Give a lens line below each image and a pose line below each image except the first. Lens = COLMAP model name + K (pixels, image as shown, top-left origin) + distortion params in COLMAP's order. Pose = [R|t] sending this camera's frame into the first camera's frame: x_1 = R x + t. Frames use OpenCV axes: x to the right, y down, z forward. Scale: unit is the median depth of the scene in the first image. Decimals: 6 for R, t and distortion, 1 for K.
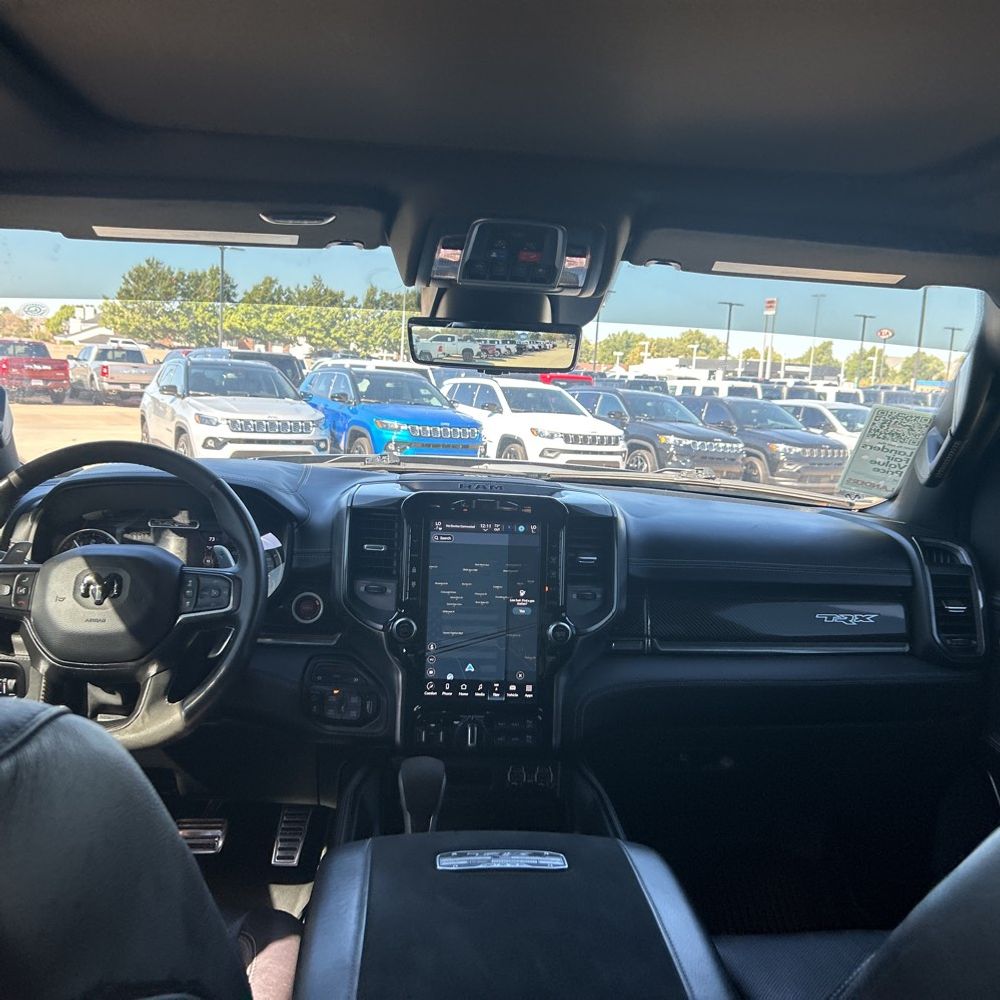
lens RADIAL K [[1004.3, 0, 503.0], [0, 1004.3, 497.2], [0, 0, 1]] dist [0.010765, 0.000000]
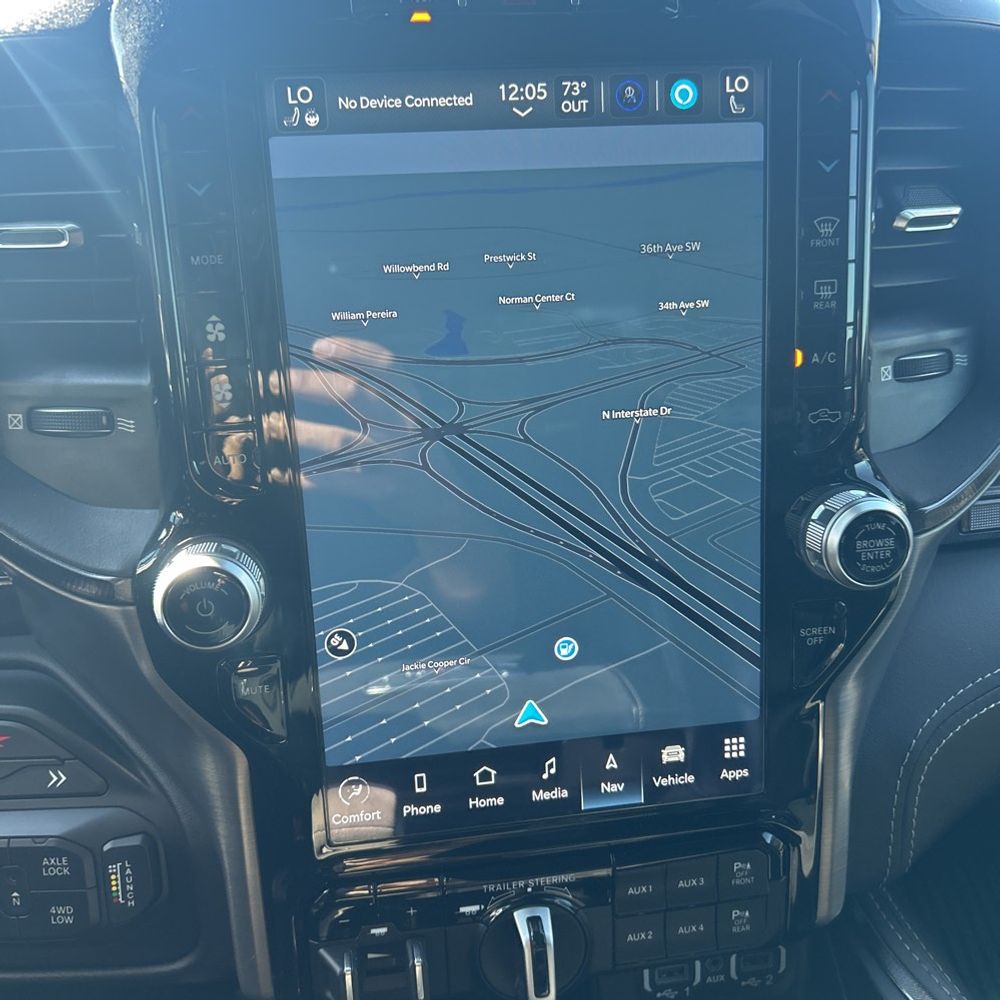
lens RADIAL K [[1004.3, 0, 480.2], [0, 1004.3, 500.4], [0, 0, 1]] dist [0.010765, 0.000000]
pose [[0.994872, -0.093277, 0.039107, -0.043290], [0.076493, 0.946850, 0.312449, 0.043545], [-0.066173, -0.307856, 0.949129, 0.774072]]
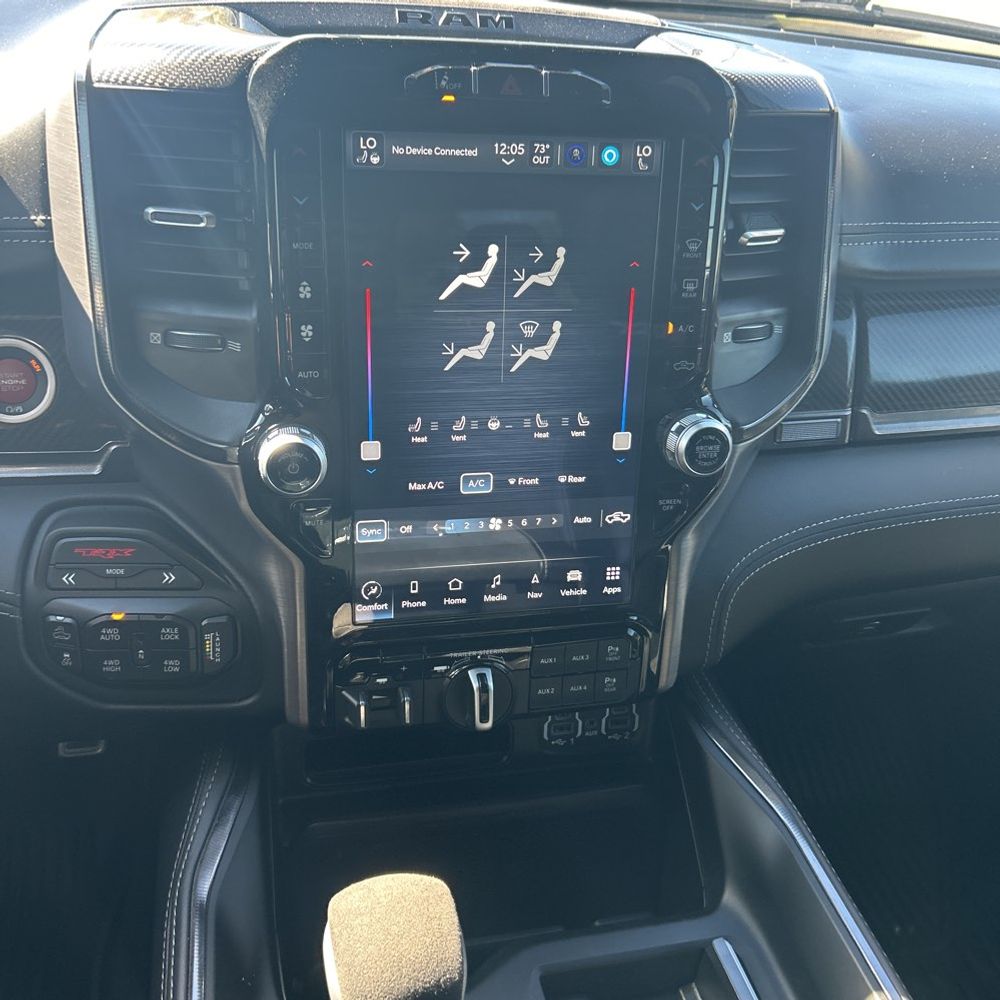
lens RADIAL K [[1004.3, 0, 495.6], [0, 1004.3, 507.3], [0, 0, 1]] dist [0.010765, 0.000000]
pose [[0.988782, -0.055529, 0.138659, -0.075603], [-0.009833, 0.902112, 0.431390, -0.008497], [-0.149041, -0.427914, 0.891446, 0.653614]]
